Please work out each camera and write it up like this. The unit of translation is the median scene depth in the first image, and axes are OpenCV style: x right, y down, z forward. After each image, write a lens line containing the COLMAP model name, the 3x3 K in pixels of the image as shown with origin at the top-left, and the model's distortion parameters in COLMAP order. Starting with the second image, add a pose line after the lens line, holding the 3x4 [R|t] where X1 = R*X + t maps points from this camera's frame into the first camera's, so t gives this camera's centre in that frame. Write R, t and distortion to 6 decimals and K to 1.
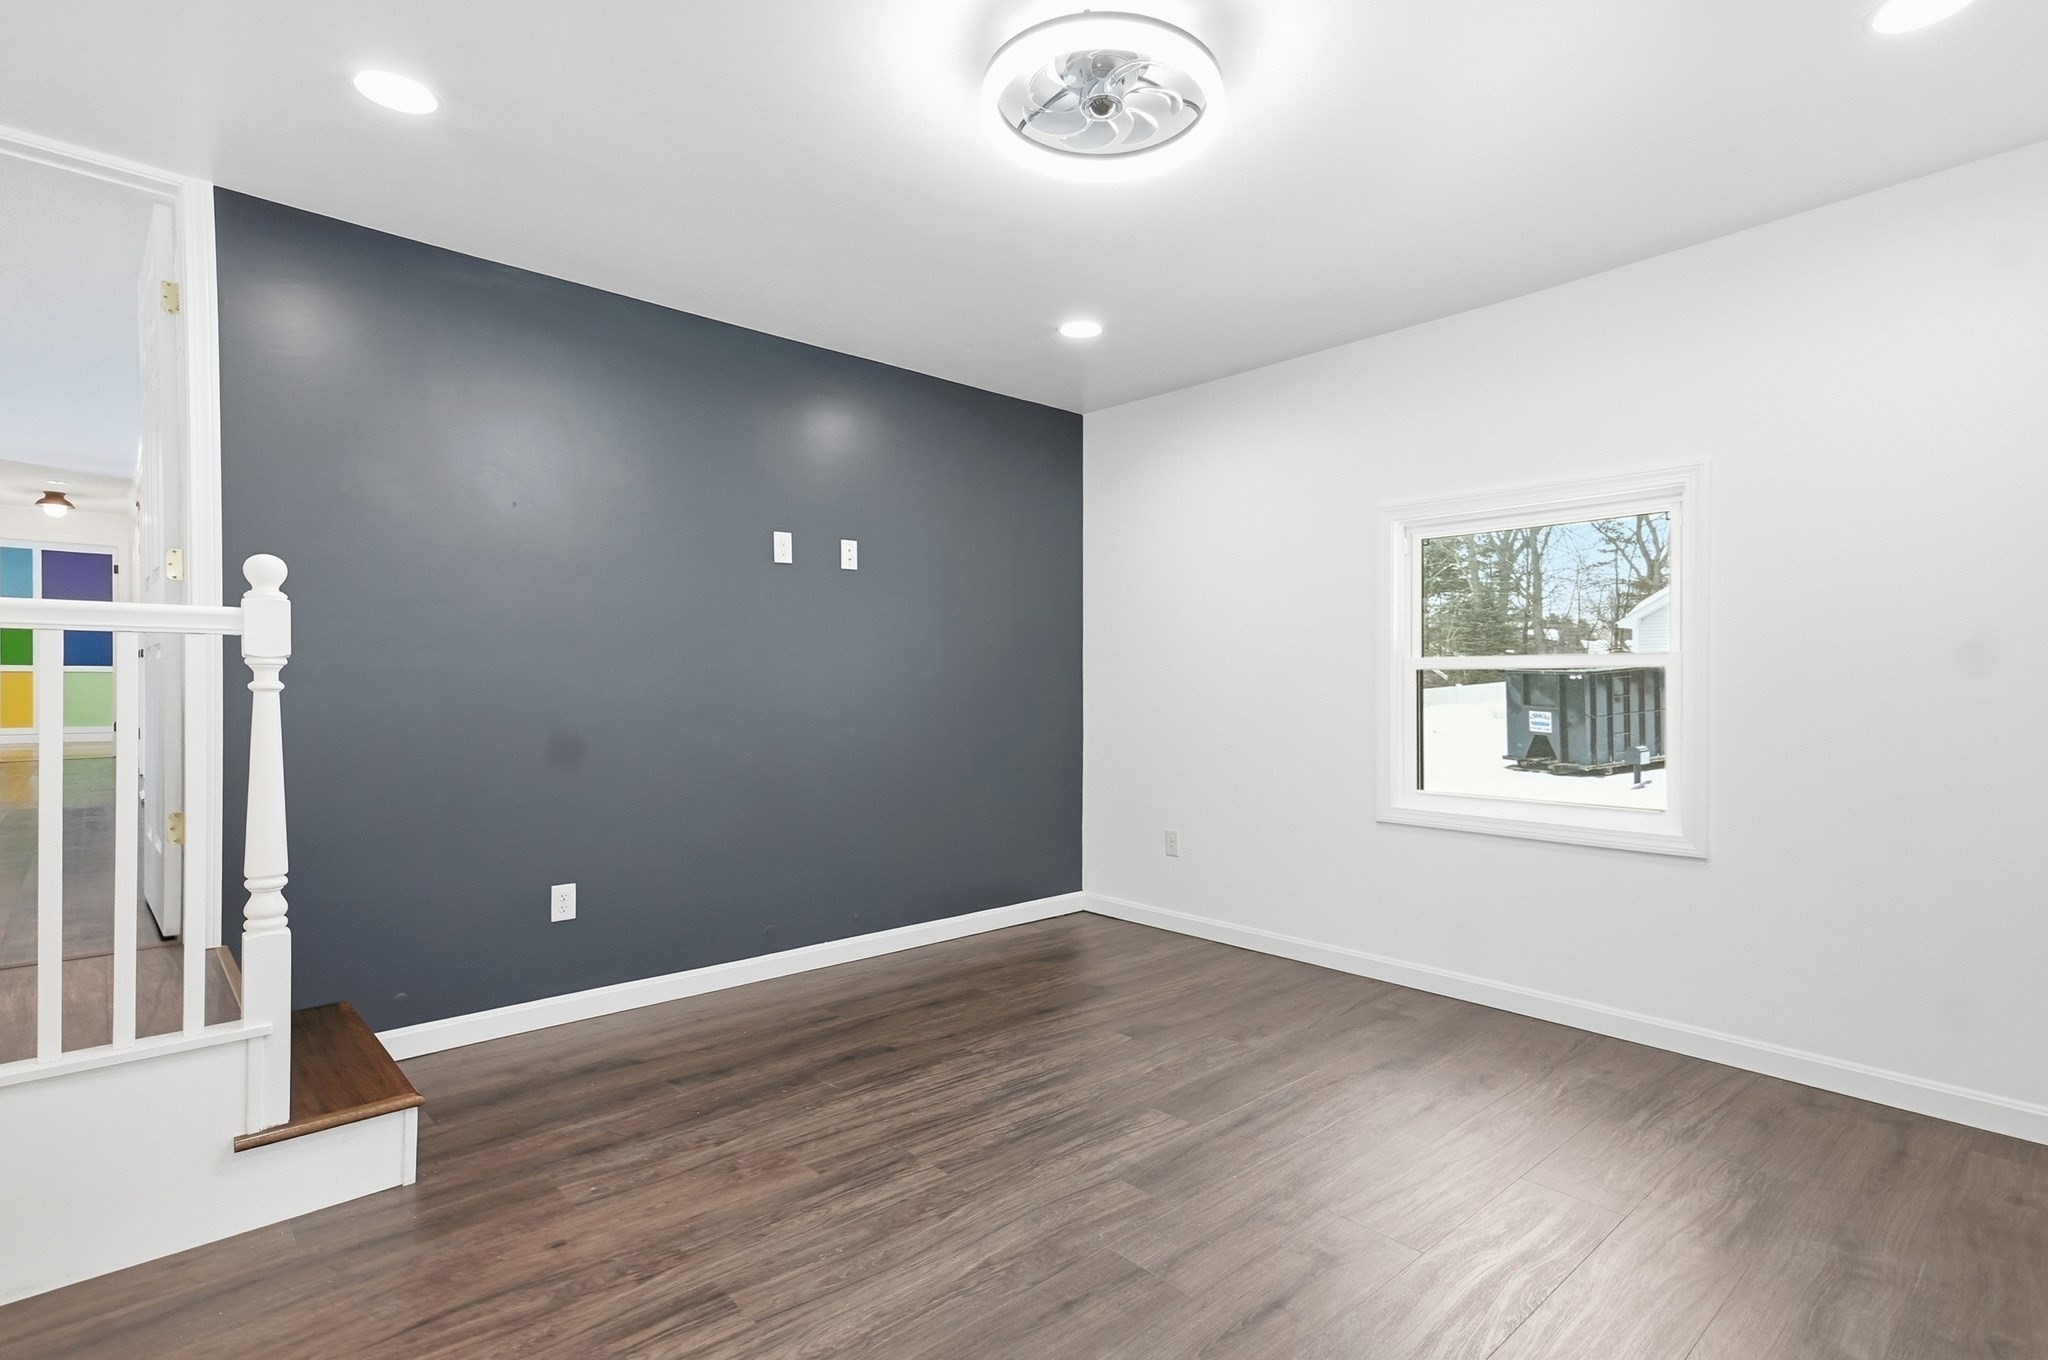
lens RADIAL K [[1019.4, 0, 1021.6], [0, 1019.4, 675.1], [0, 0, 1]] dist [-0.000534, 0.020624]
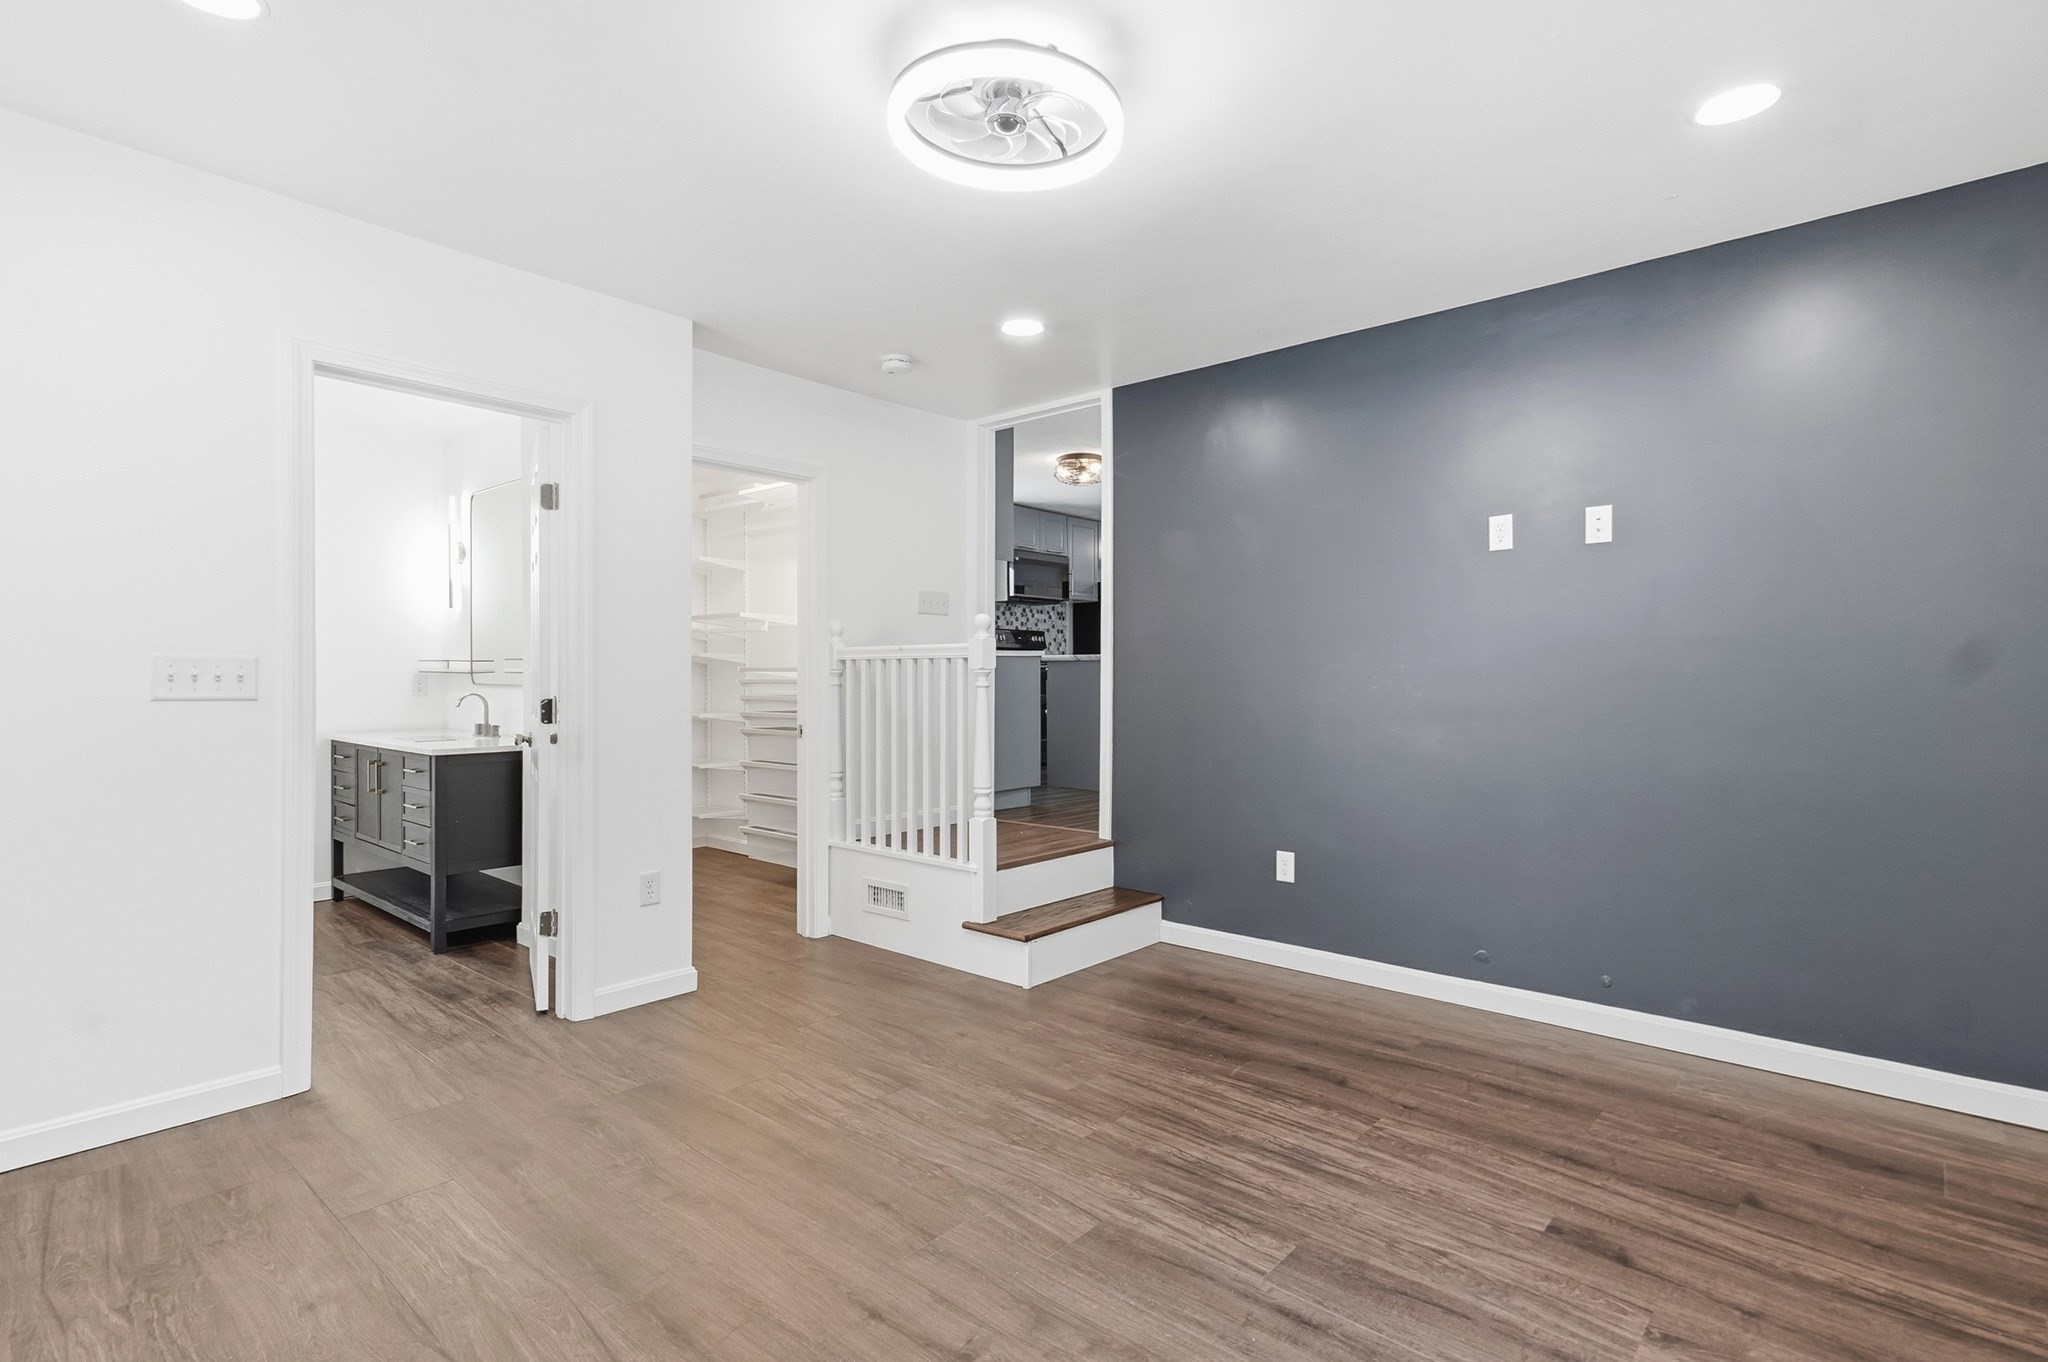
lens RADIAL K [[987.8, 0, 1029.9], [0, 987.8, 680.8], [0, 0, 1]] dist [0.022032, 0.000242]
pose [[0.110623, 0.001611, -0.993861, 0.771826], [0.007388, 0.999970, 0.002443, -0.000906], [0.993835, -0.007613, 0.110608, 0.658095]]
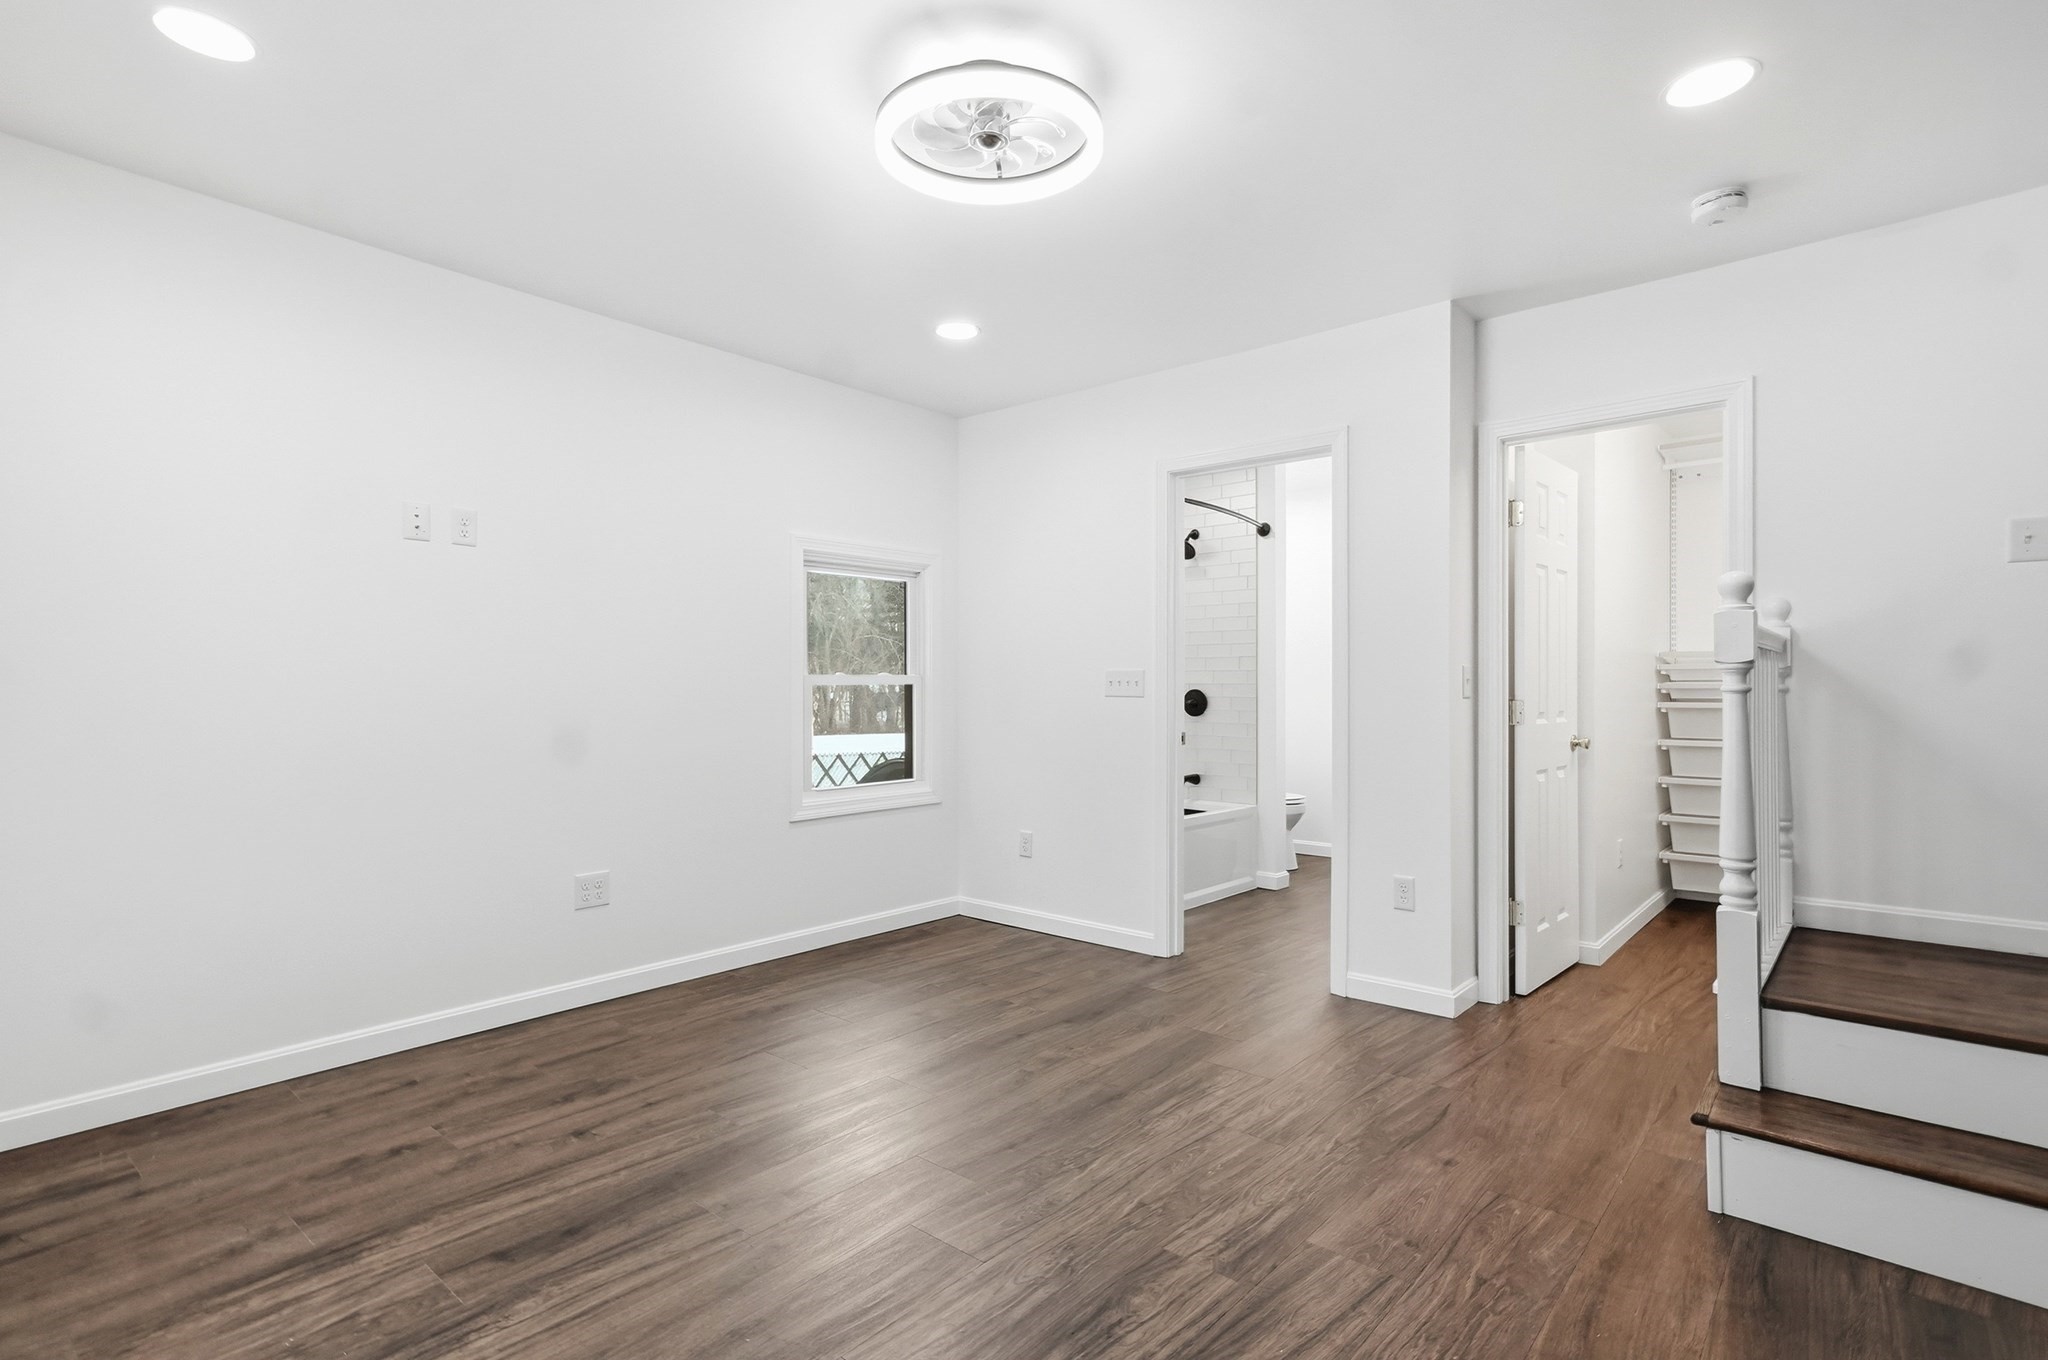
lens RADIAL K [[979.0, 0, 1047.4], [0, 979.0, 678.2], [0, 0, 1]] dist [0.031342, 0.000089]
pose [[-0.989242, -0.002536, -0.146268, 0.119961], [0.000393, 0.999800, -0.019993, 0.014822], [0.146289, -0.019835, -0.989043, 1.452750]]
